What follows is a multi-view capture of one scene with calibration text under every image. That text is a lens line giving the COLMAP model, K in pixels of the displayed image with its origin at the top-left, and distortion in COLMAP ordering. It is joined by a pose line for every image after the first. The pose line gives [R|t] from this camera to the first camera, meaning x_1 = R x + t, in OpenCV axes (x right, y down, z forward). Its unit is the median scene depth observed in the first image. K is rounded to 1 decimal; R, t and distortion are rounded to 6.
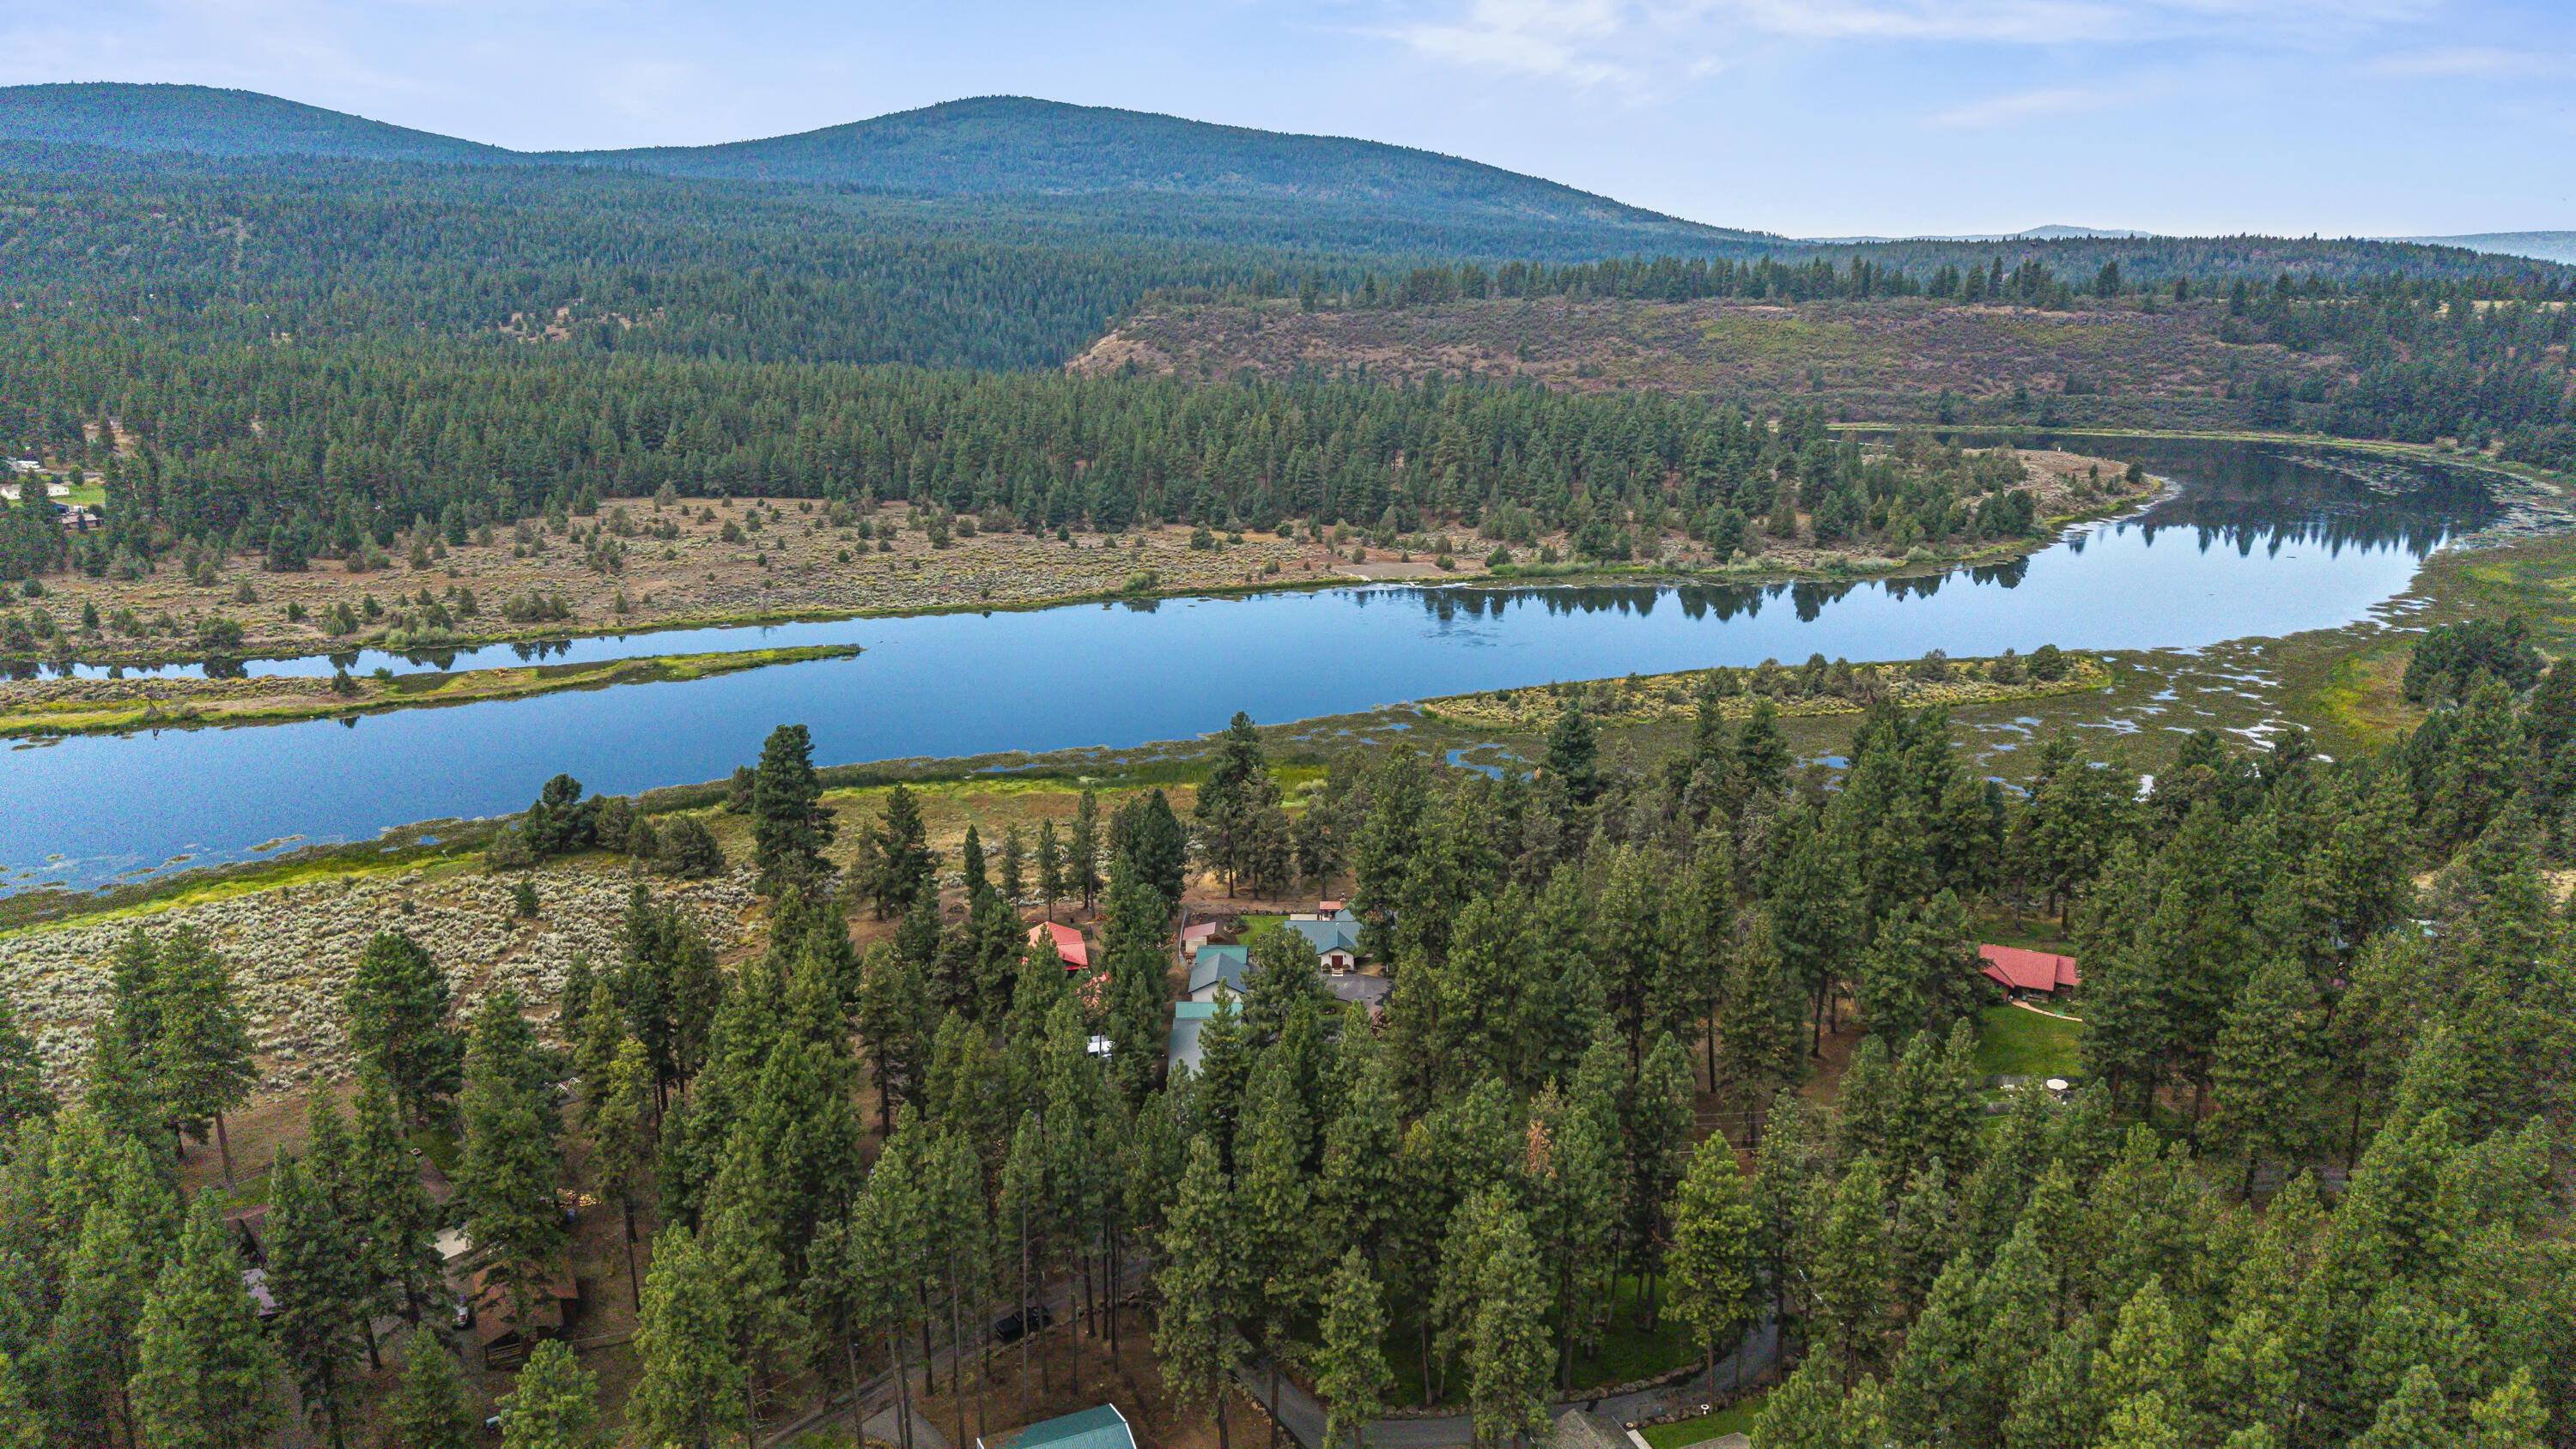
lens RADIAL K [[1707.5, 0, 1277.7], [0, 1707.5, 743.9], [0, 0, 1]] dist [0.032193, -0.031235]
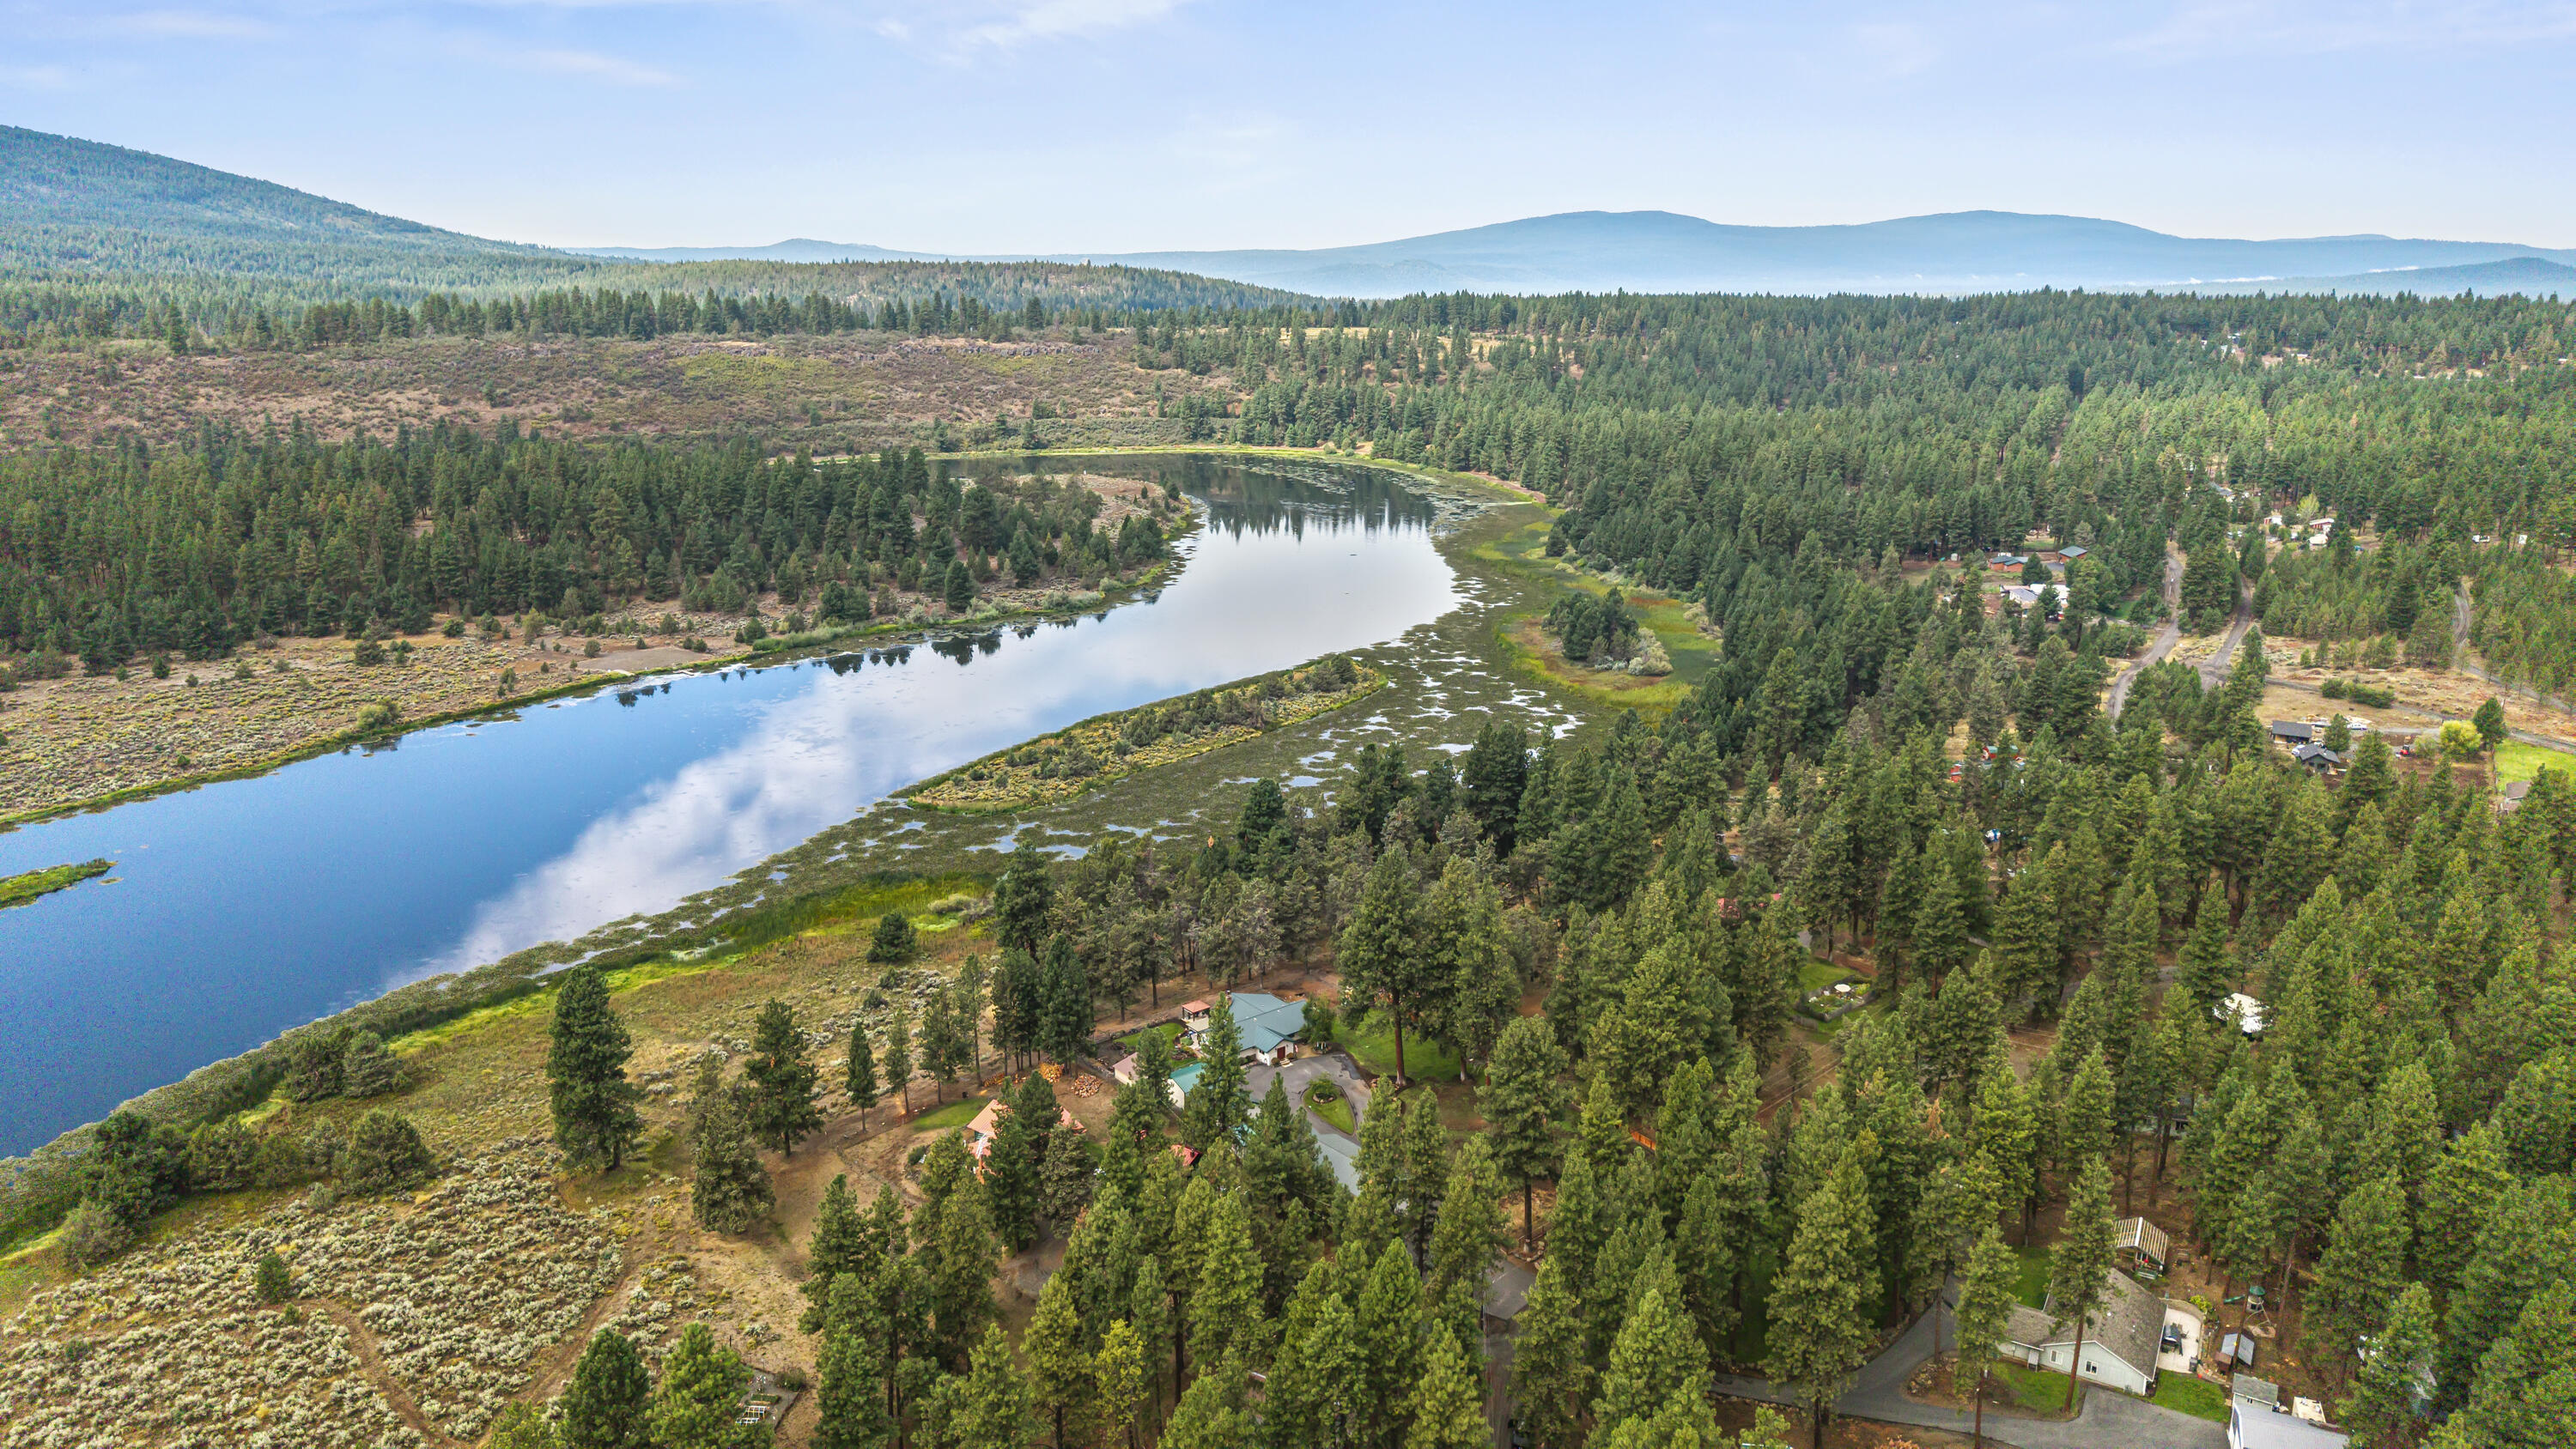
lens RADIAL K [[1693.7, 0, 1292.2], [0, 1693.7, 795.1], [0, 0, 1]] dist [0.029207, -0.039385]
pose [[0.773382, -0.183009, 0.606950, -0.145750], [0.168080, 0.982354, 0.082033, -0.029527], [-0.611252, 0.038573, 0.790495, 0.040659]]
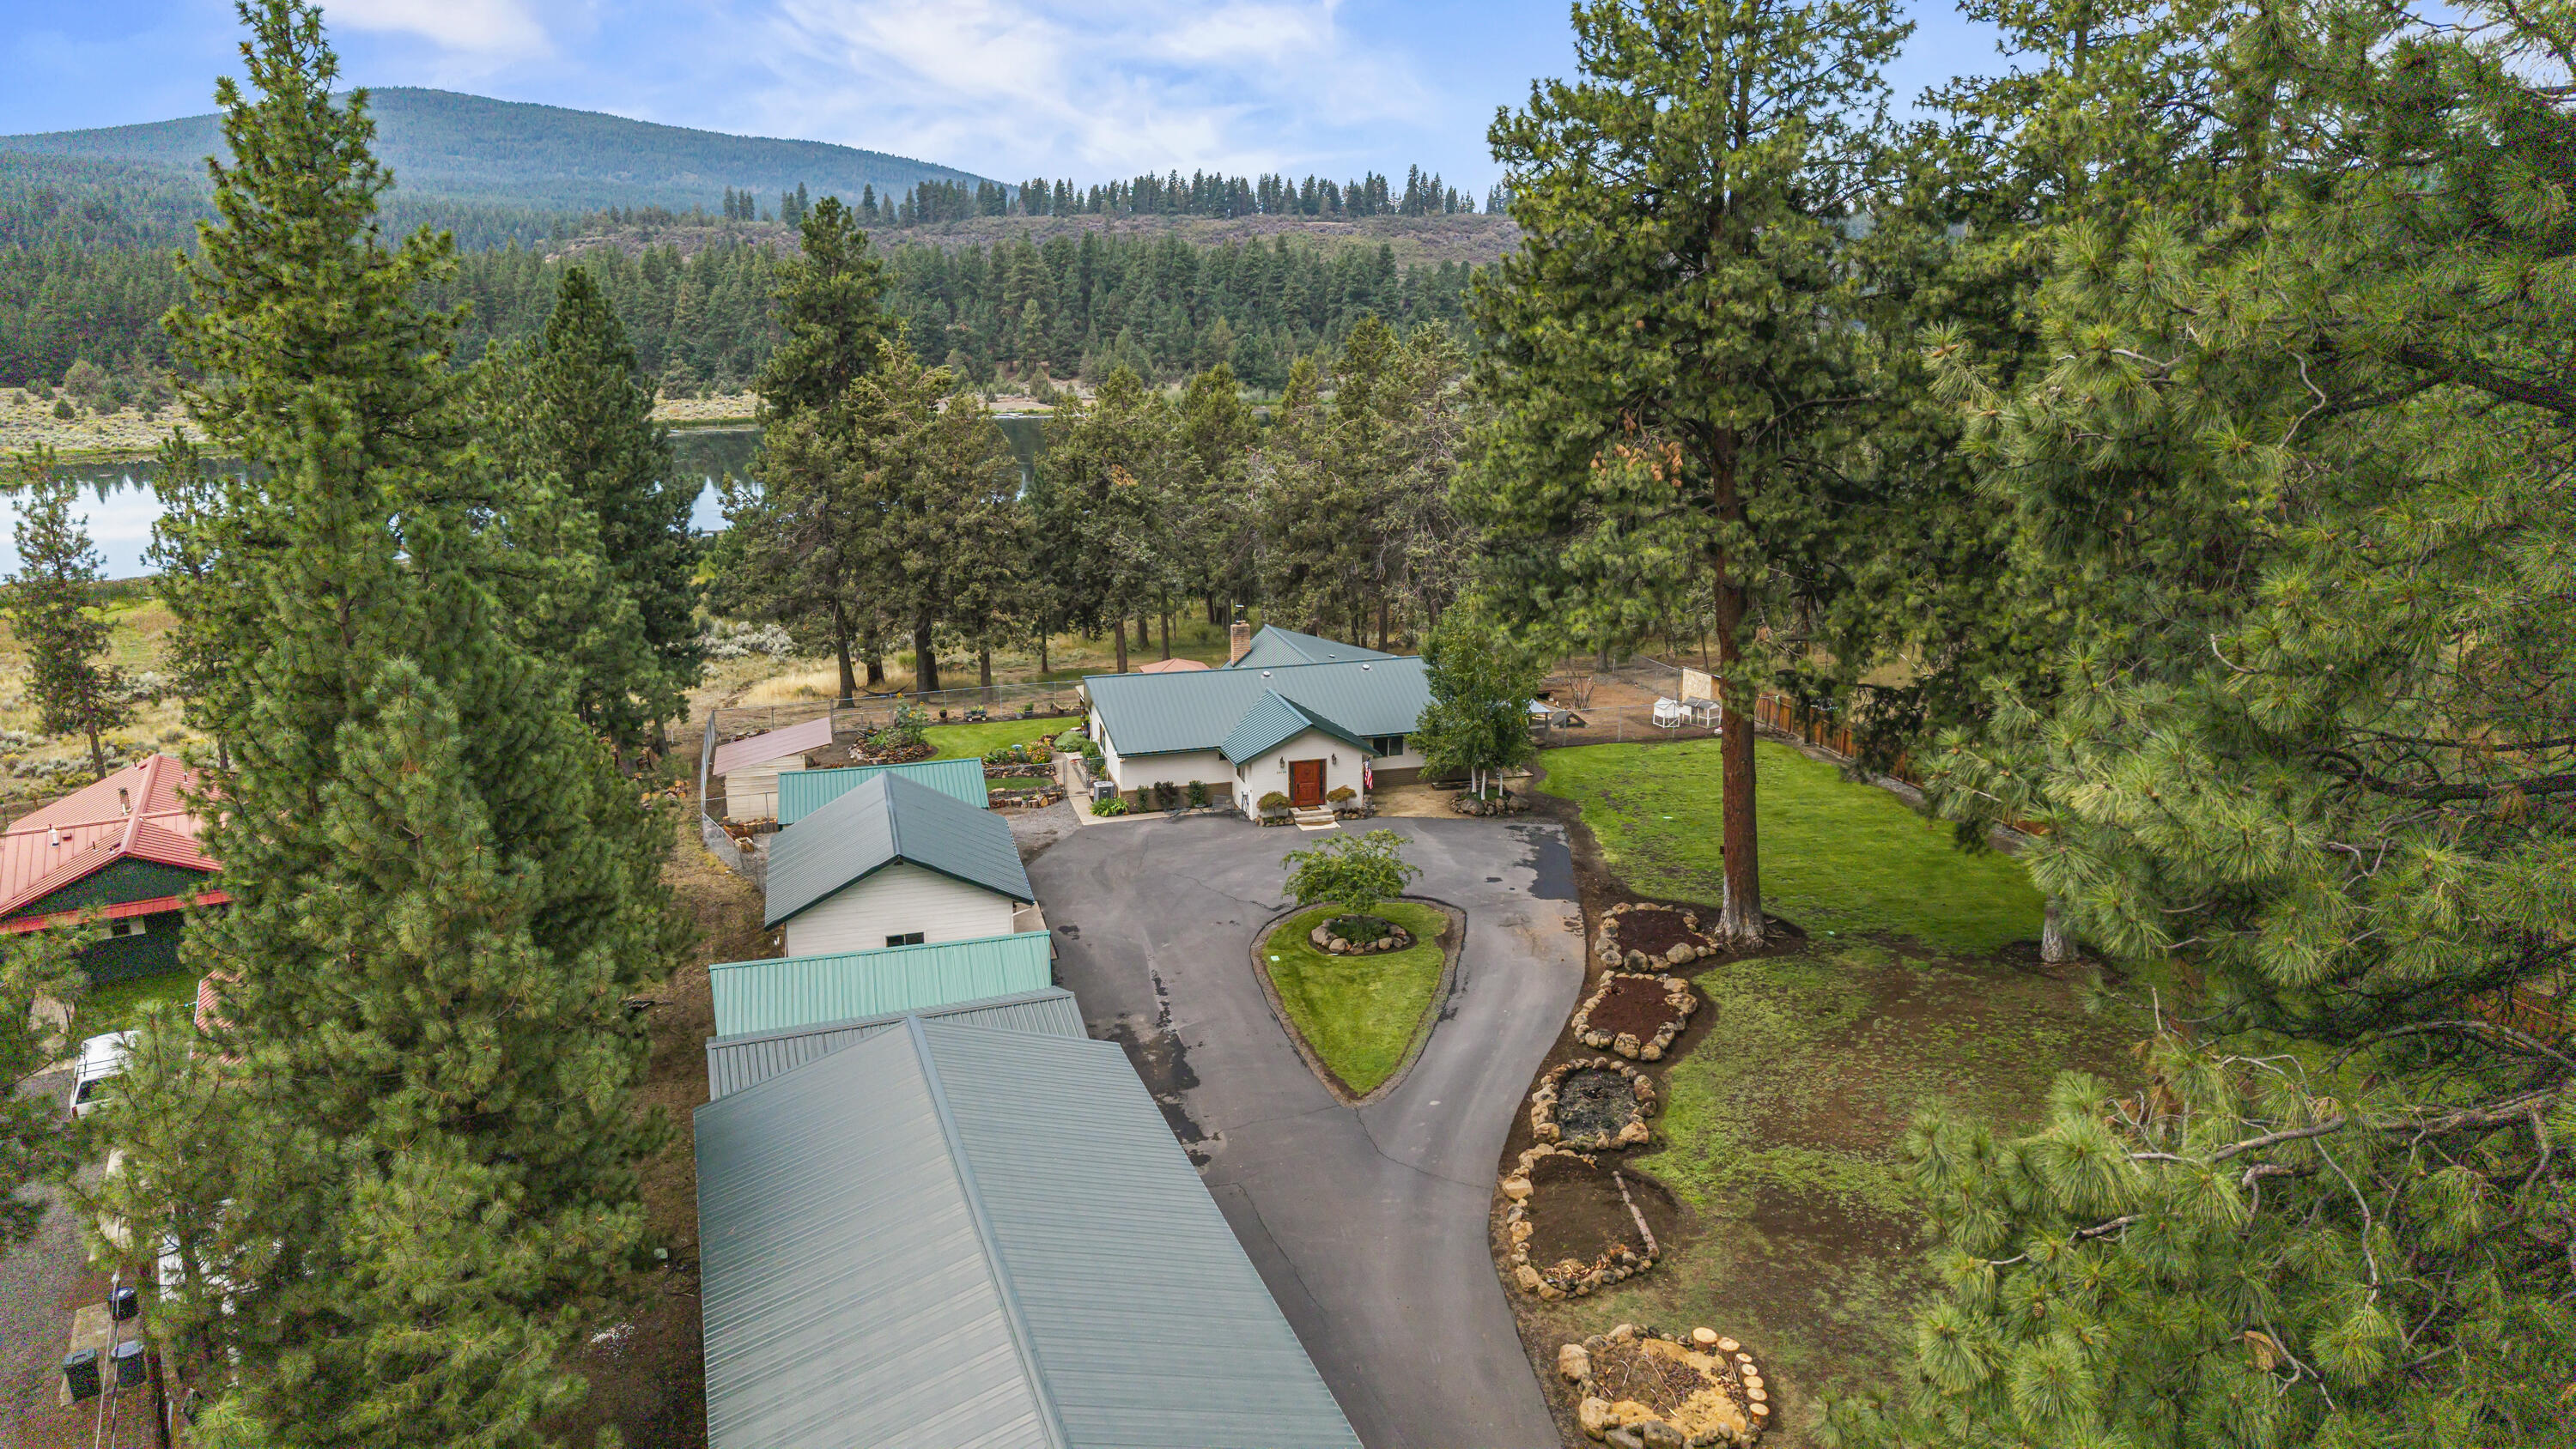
lens RADIAL K [[1721.4, 0, 1292.0], [0, 1721.4, 749.2], [0, 0, 1]] dist [0.007761, -0.042662]
pose [[0.955755, -0.078375, 0.283529, -0.011889], [0.083174, 0.996523, -0.004908, 0.031449], [-0.282159, 0.028273, 0.958951, 0.186827]]
